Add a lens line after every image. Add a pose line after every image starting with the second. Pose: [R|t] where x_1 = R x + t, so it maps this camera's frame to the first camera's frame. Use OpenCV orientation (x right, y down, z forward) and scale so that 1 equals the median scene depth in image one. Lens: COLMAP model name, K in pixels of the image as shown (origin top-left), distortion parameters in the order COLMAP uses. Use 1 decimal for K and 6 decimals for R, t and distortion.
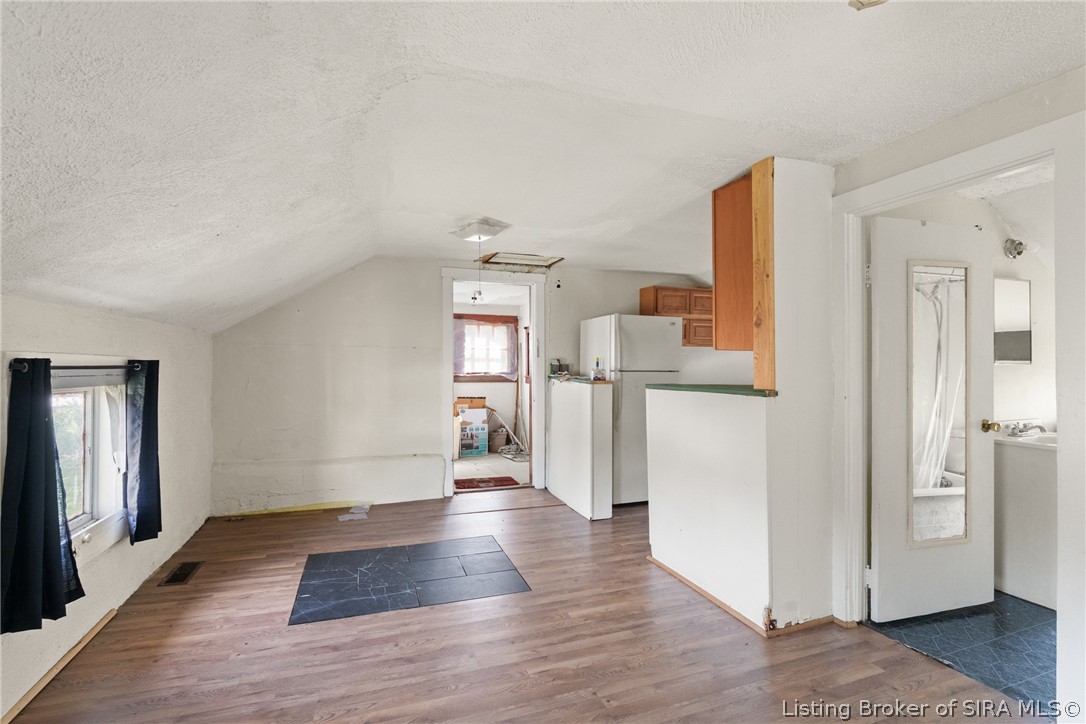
lens RADIAL K [[488.0, 0, 535.3], [0, 488.0, 369.9], [0, 0, 1]] dist [-0.004965, 0.000650]
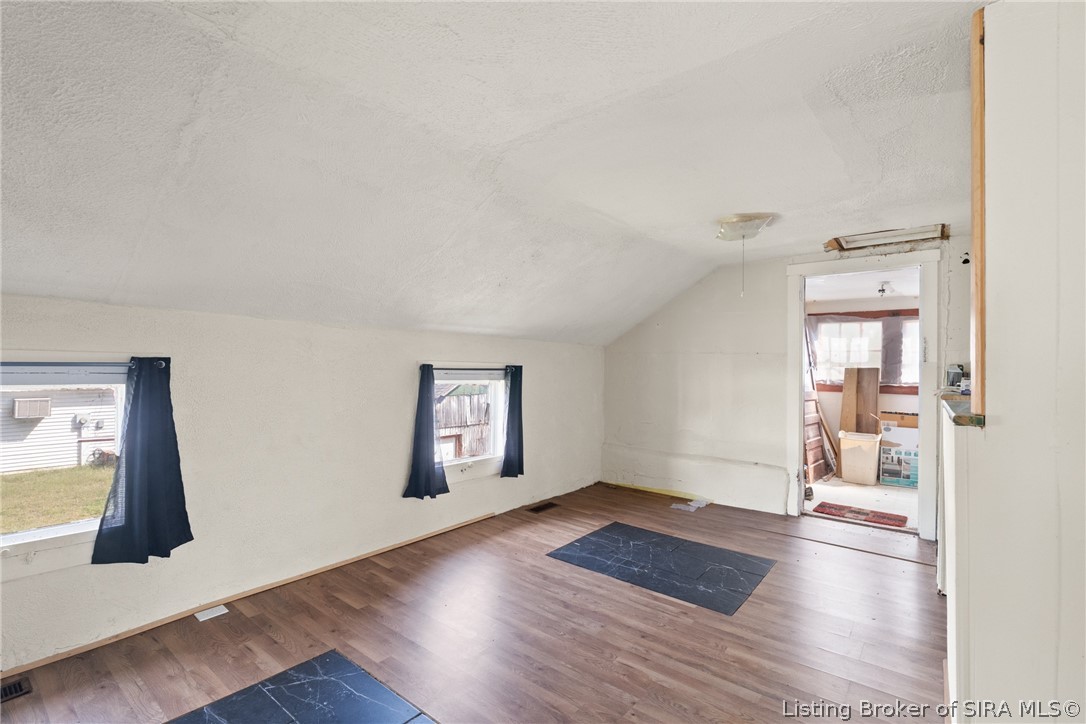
lens RADIAL K [[488.0, 0, 556.8], [0, 488.0, 376.7], [0, 0, 1]] dist [-0.004965, 0.000650]
pose [[0.543723, 0.017787, -0.839076, 0.493419], [-0.018859, 0.999782, 0.008974, 0.000002], [0.839053, 0.010945, 0.543940, 0.190497]]
